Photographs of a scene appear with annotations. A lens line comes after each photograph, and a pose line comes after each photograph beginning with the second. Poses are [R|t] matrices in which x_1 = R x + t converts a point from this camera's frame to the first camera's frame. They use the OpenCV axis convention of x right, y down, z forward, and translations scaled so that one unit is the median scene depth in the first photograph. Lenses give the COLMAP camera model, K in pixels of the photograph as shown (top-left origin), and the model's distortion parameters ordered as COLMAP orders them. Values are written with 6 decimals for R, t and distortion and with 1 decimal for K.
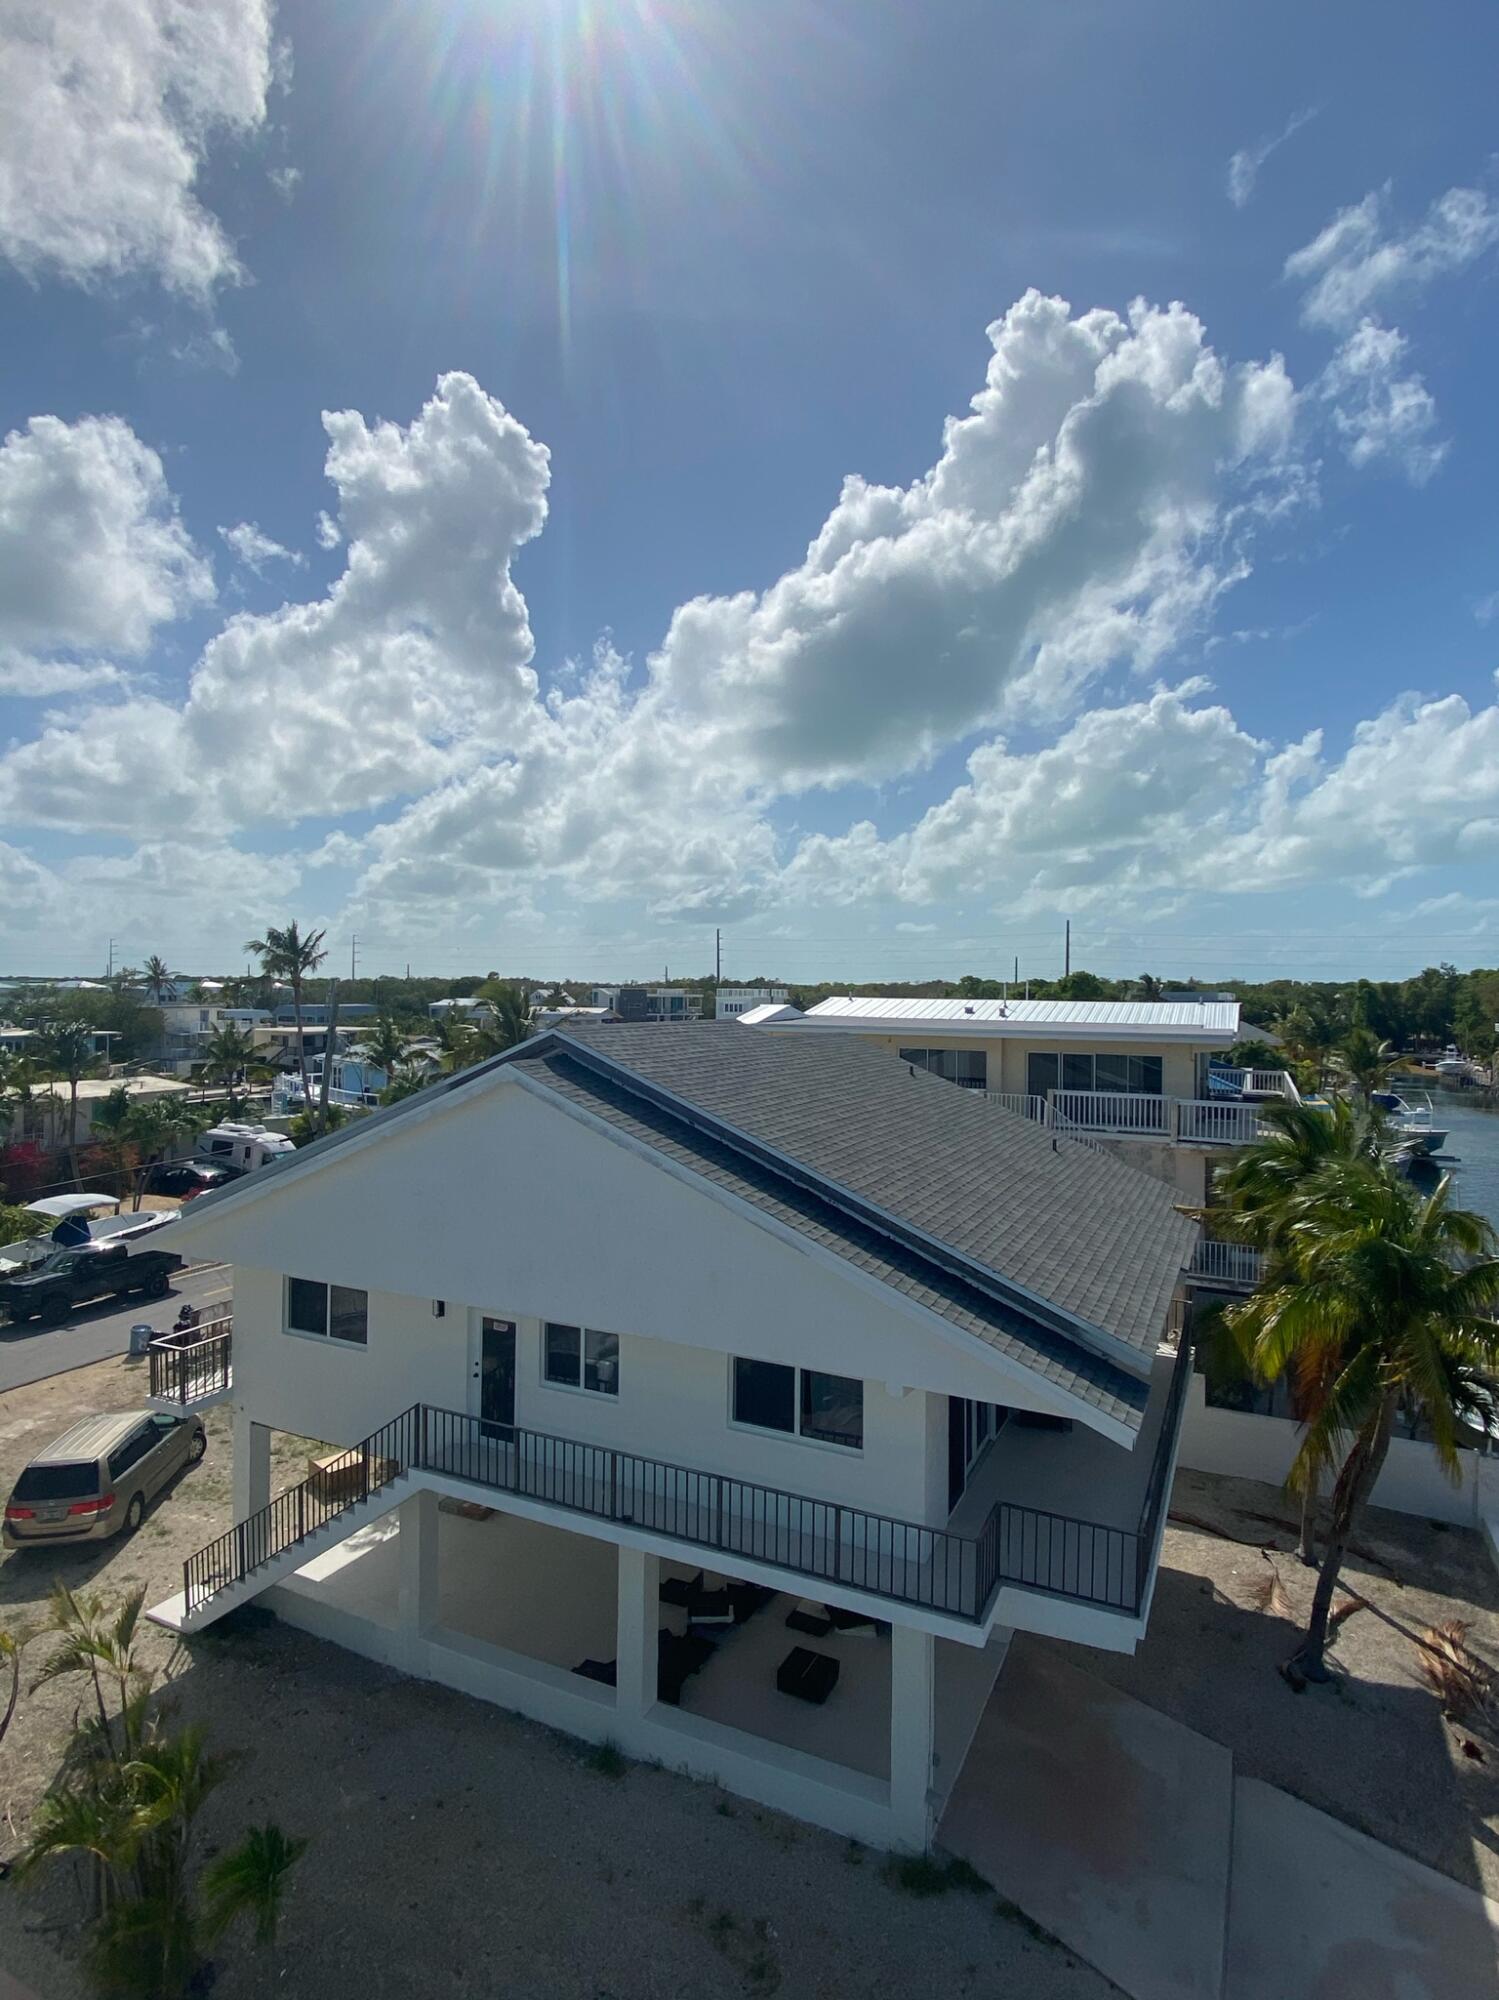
lens RADIAL K [[1085.4, 0, 749.5], [0, 1085.4, 1000.0], [0, 0, 1]] dist [-0.002585, -0.000246]
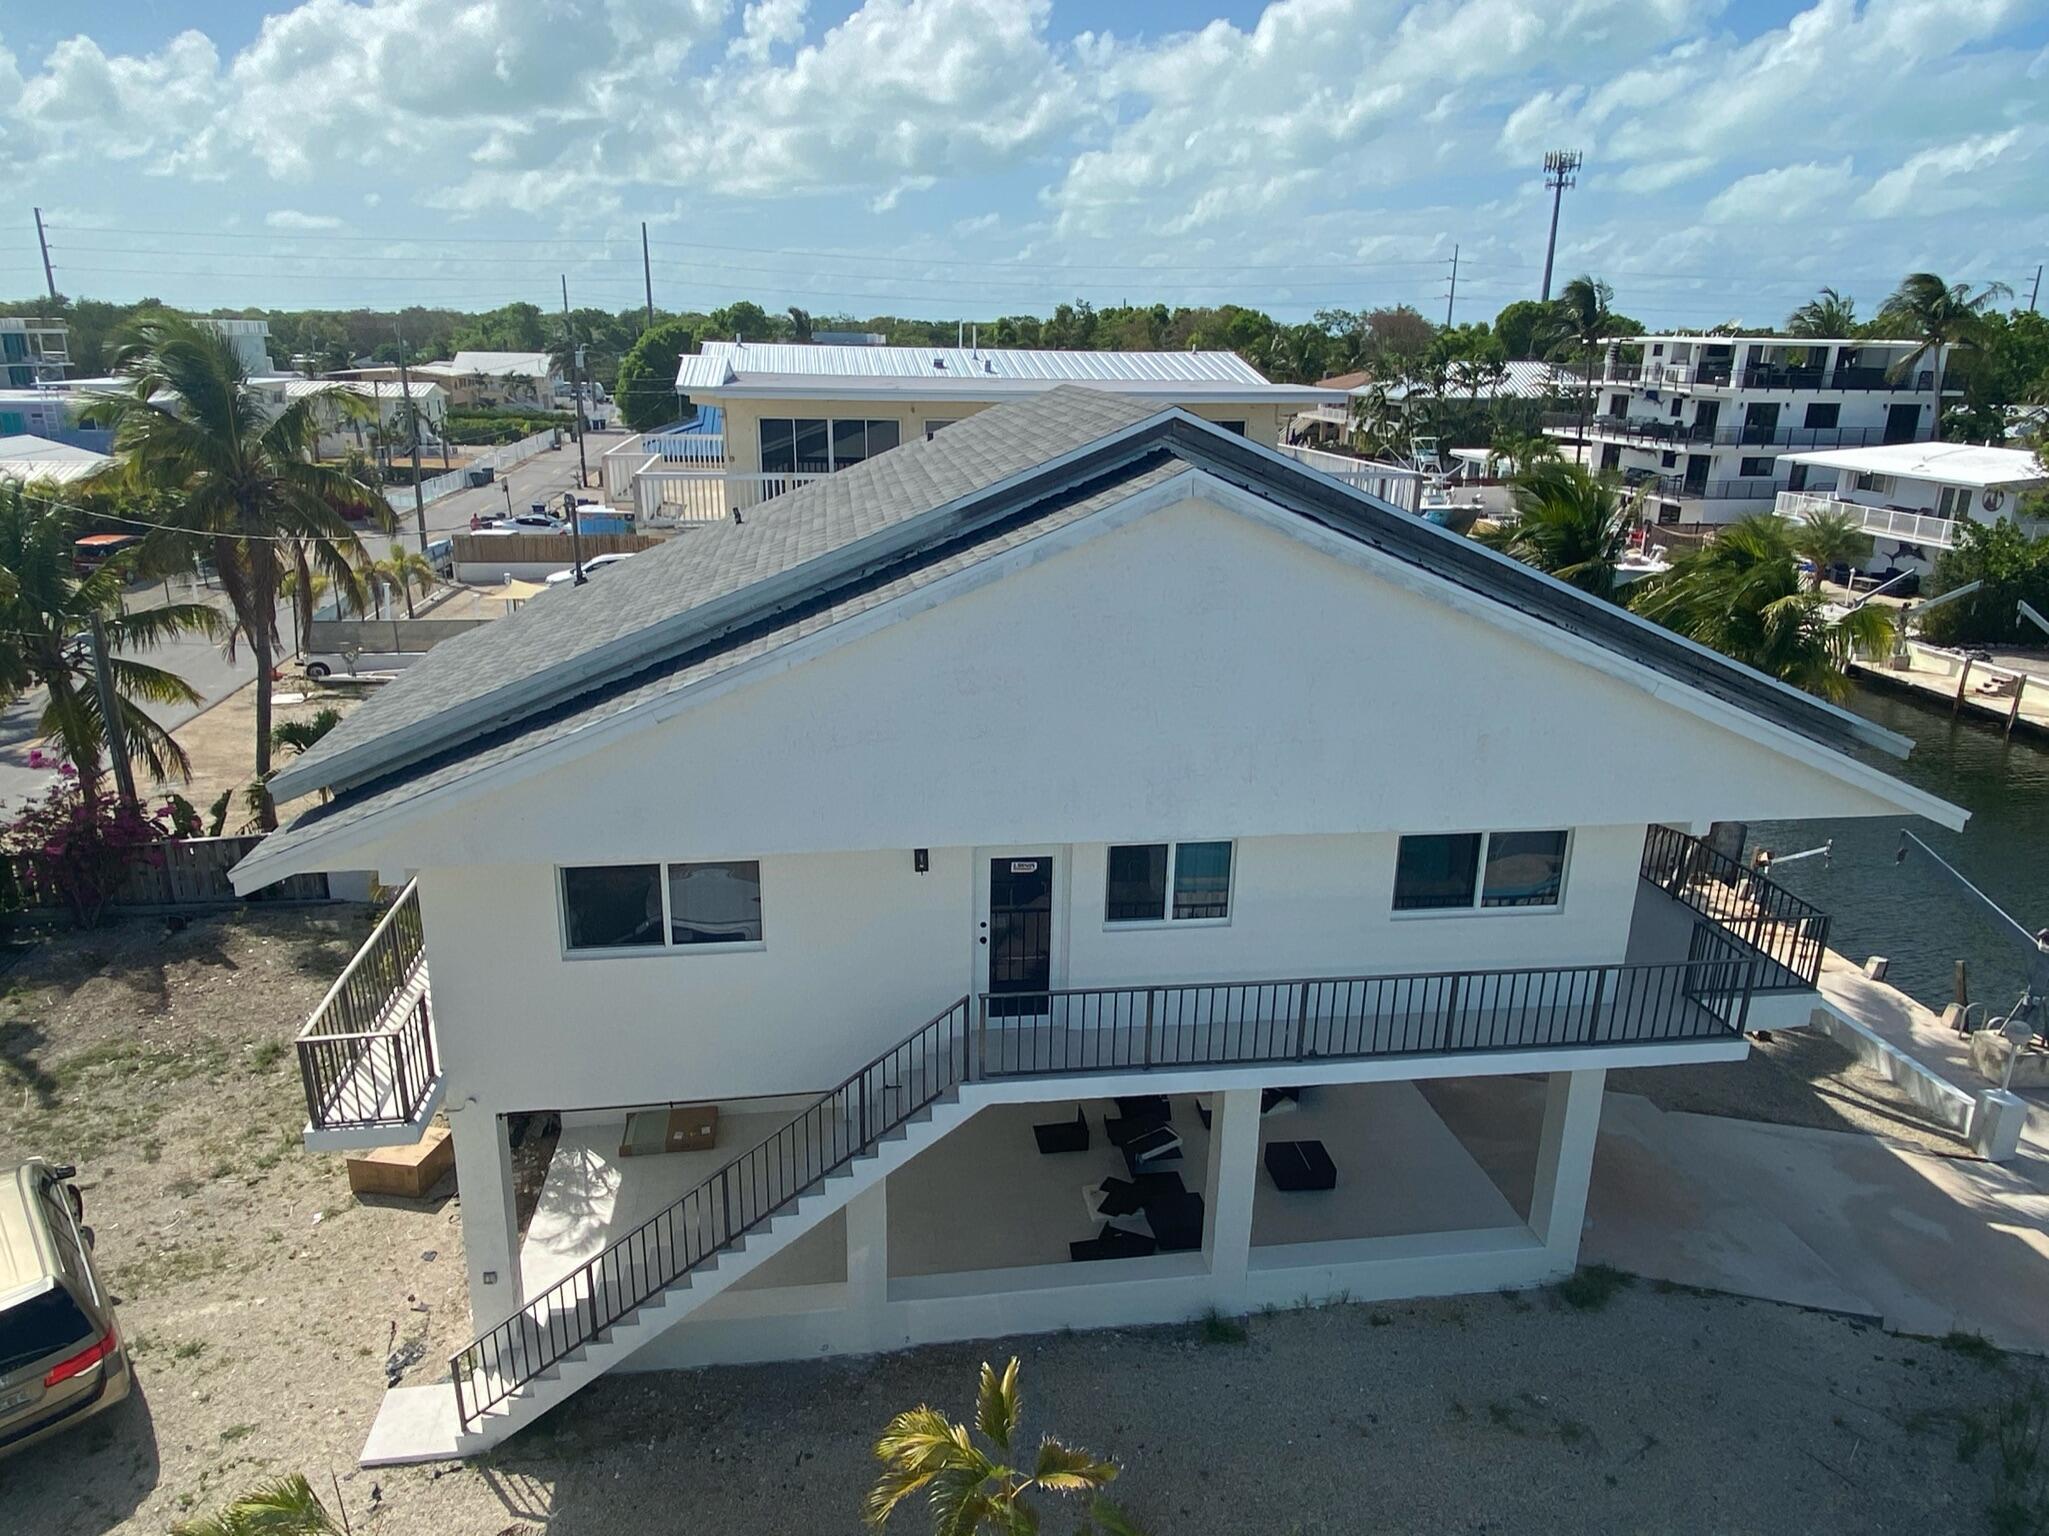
lens RADIAL K [[1386.1, 0, 1024.5], [0, 1386.1, 768.0], [0, 0, 1]] dist [0.051071, -0.053874]
pose [[0.816107, -0.167563, 0.553075, -0.733373], [-0.003258, 0.955692, 0.294349, -0.014904], [-0.577892, -0.242023, 0.779401, 0.350567]]
